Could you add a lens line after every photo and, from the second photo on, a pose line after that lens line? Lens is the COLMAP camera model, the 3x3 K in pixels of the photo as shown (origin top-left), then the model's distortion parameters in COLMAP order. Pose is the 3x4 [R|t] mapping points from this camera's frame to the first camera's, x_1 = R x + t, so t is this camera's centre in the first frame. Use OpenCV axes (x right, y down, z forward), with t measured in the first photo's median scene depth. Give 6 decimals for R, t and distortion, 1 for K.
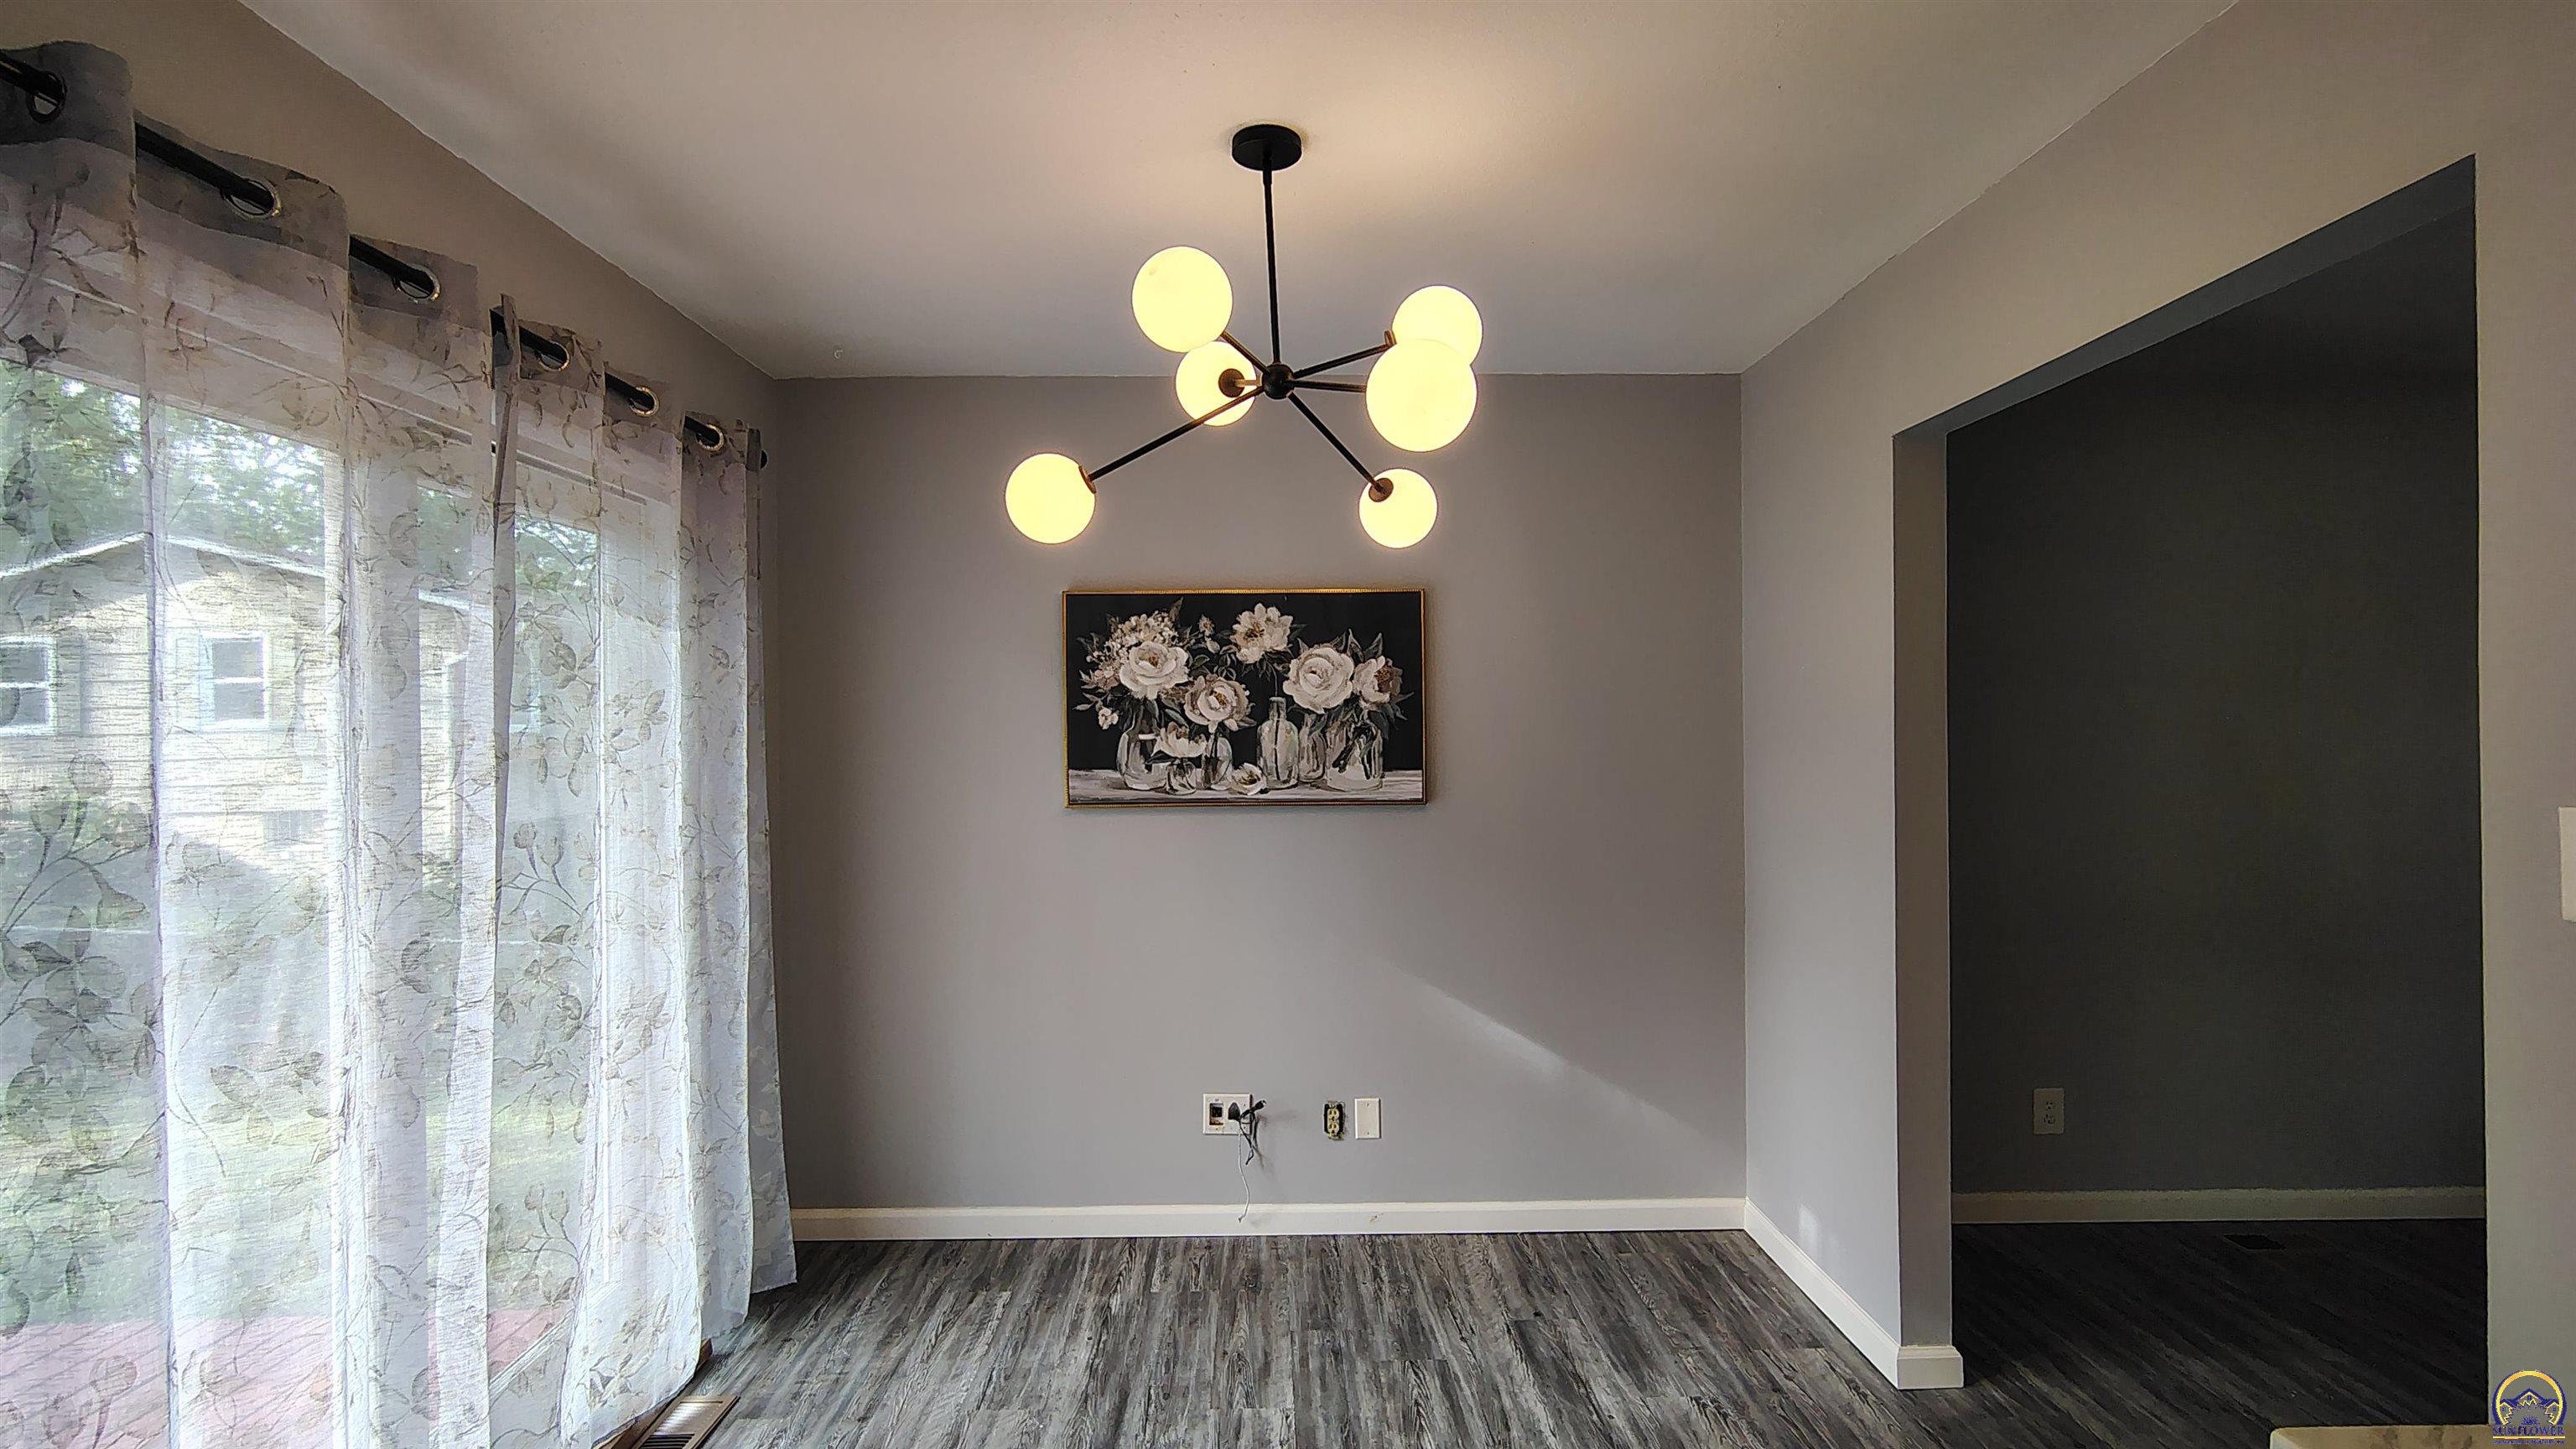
lens RADIAL K [[1217.4, 0, 1276.7], [0, 1217.4, 728.1], [0, 0, 1]] dist [-0.000400, 0.000212]
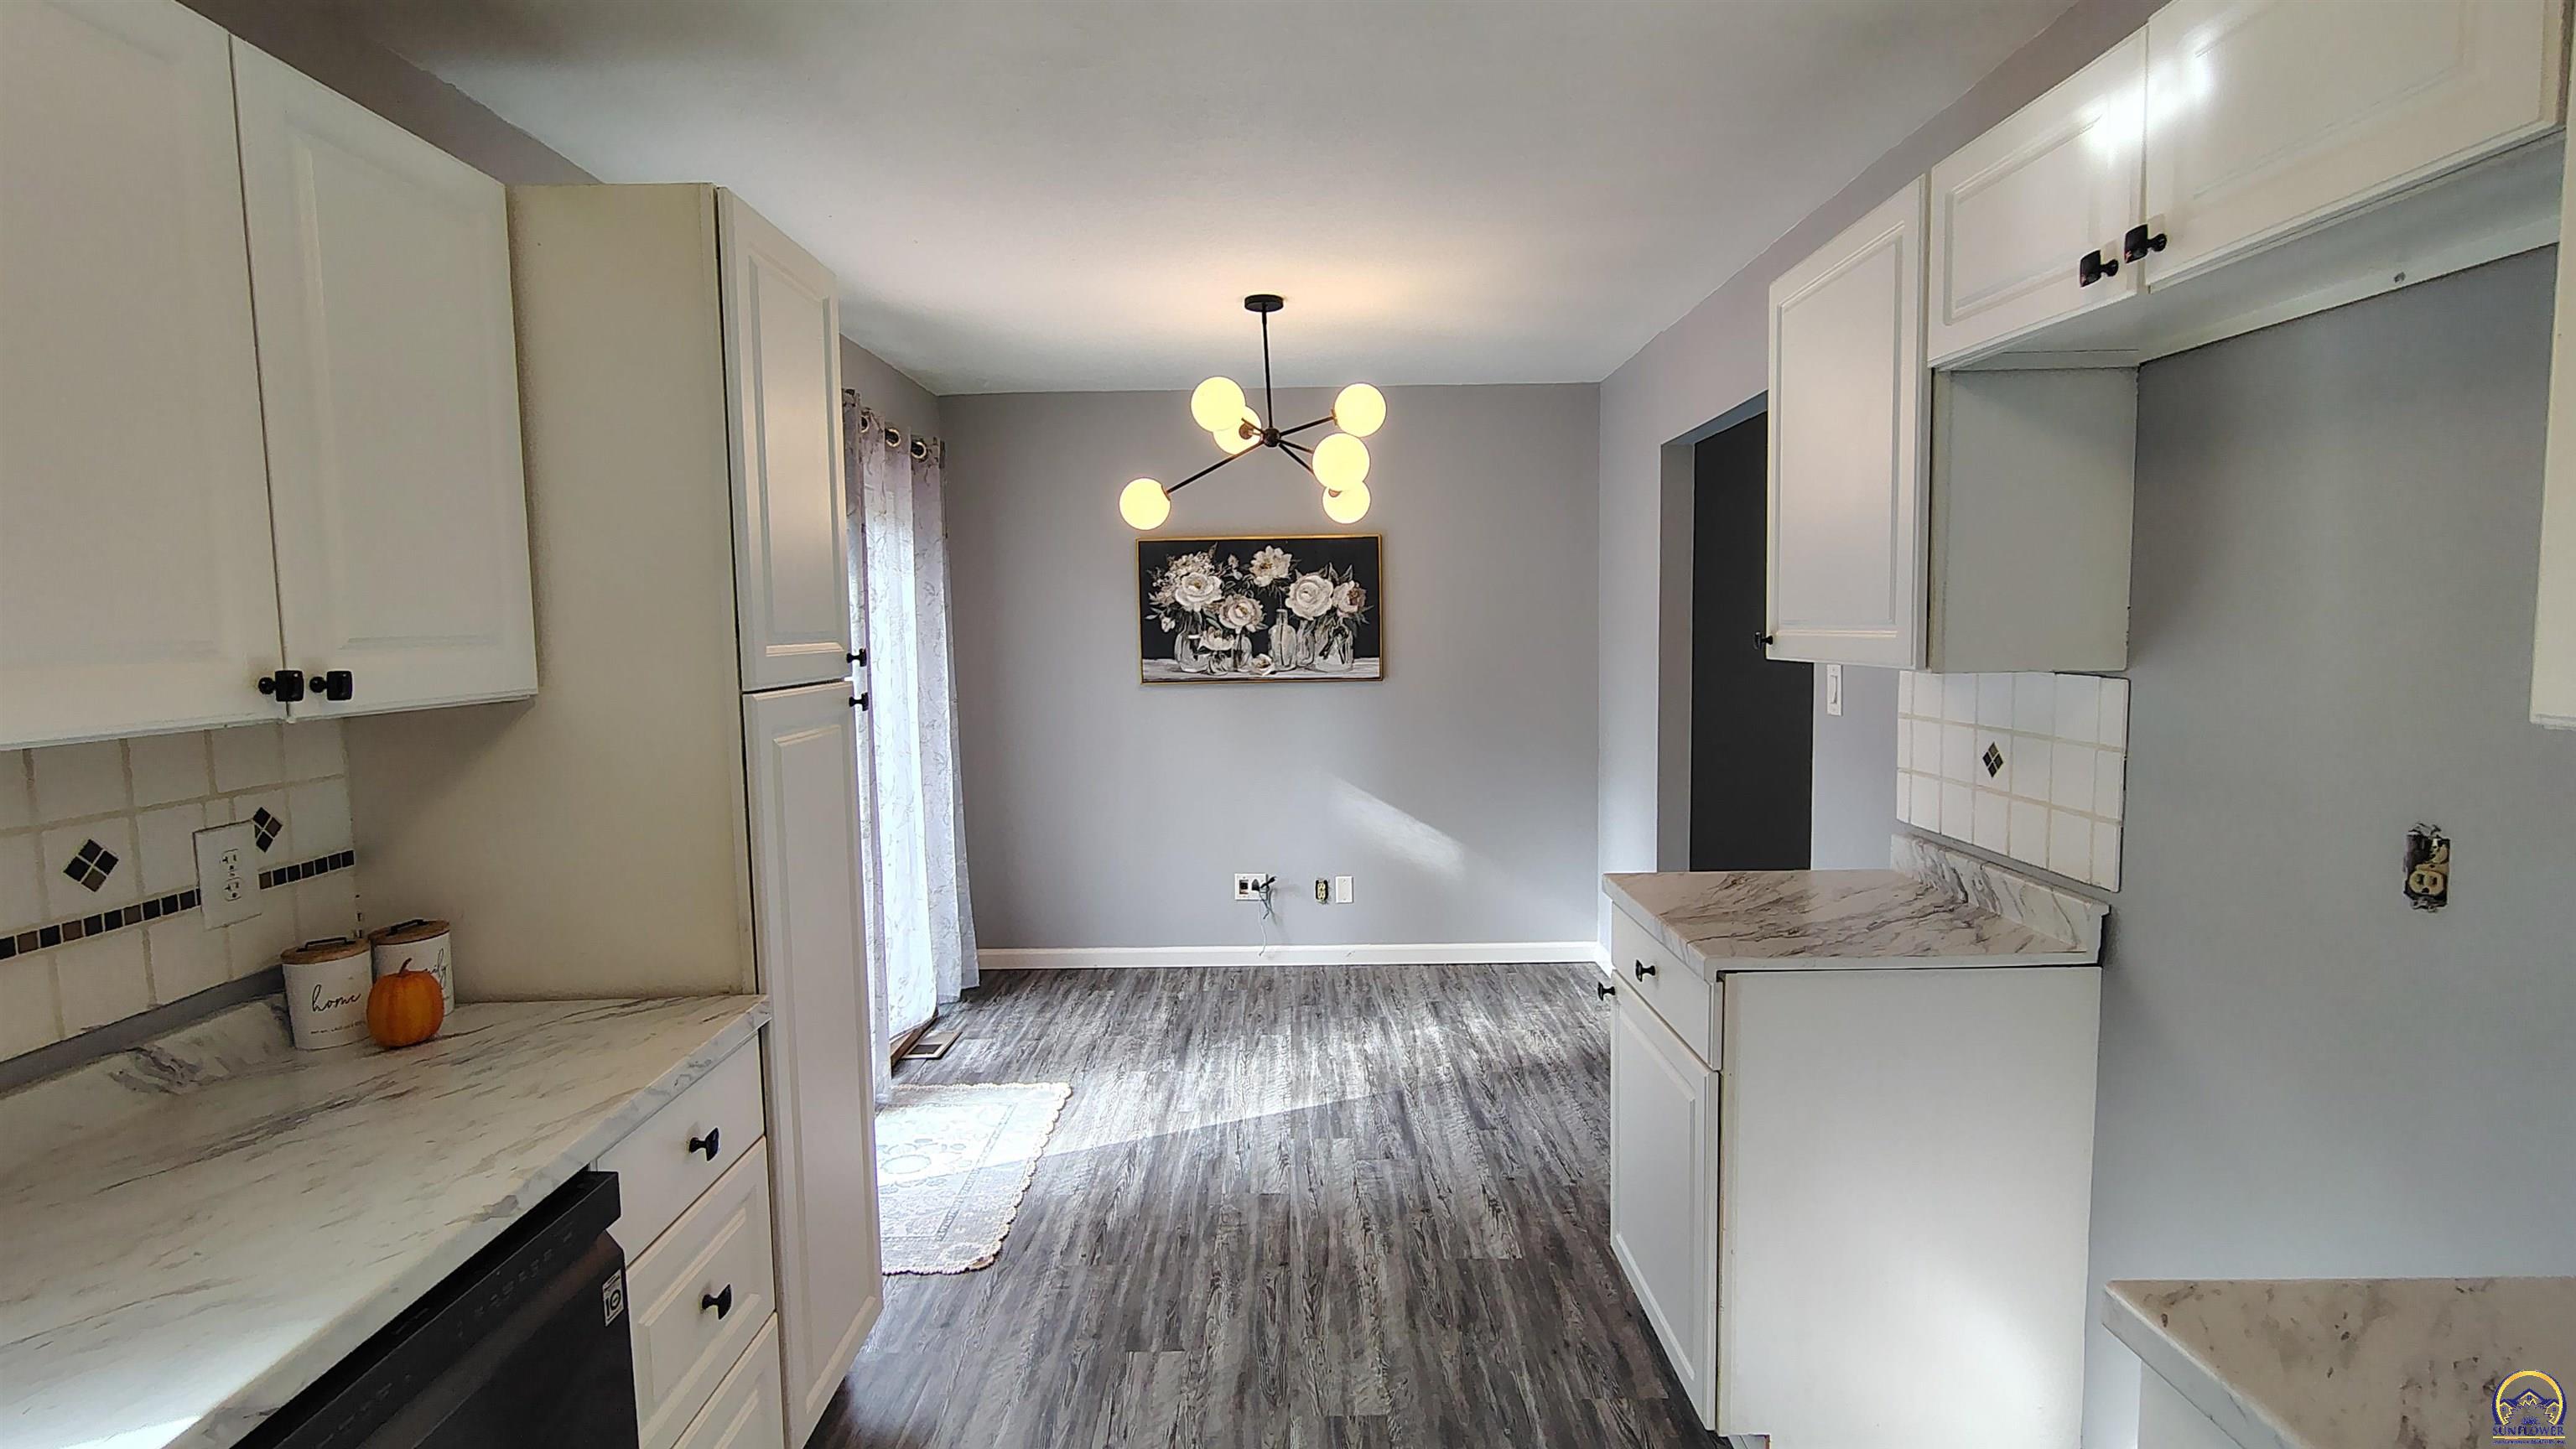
lens RADIAL K [[1202.5, 0, 1288.0], [0, 1202.5, 724.5], [0, 0, 1]] dist [-0.000068, -0.000012]
pose [[0.999870, -0.007500, -0.014297, 0.028411], [0.008648, 0.996596, 0.081985, -0.005493], [0.013634, -0.082098, 0.996531, -0.477170]]
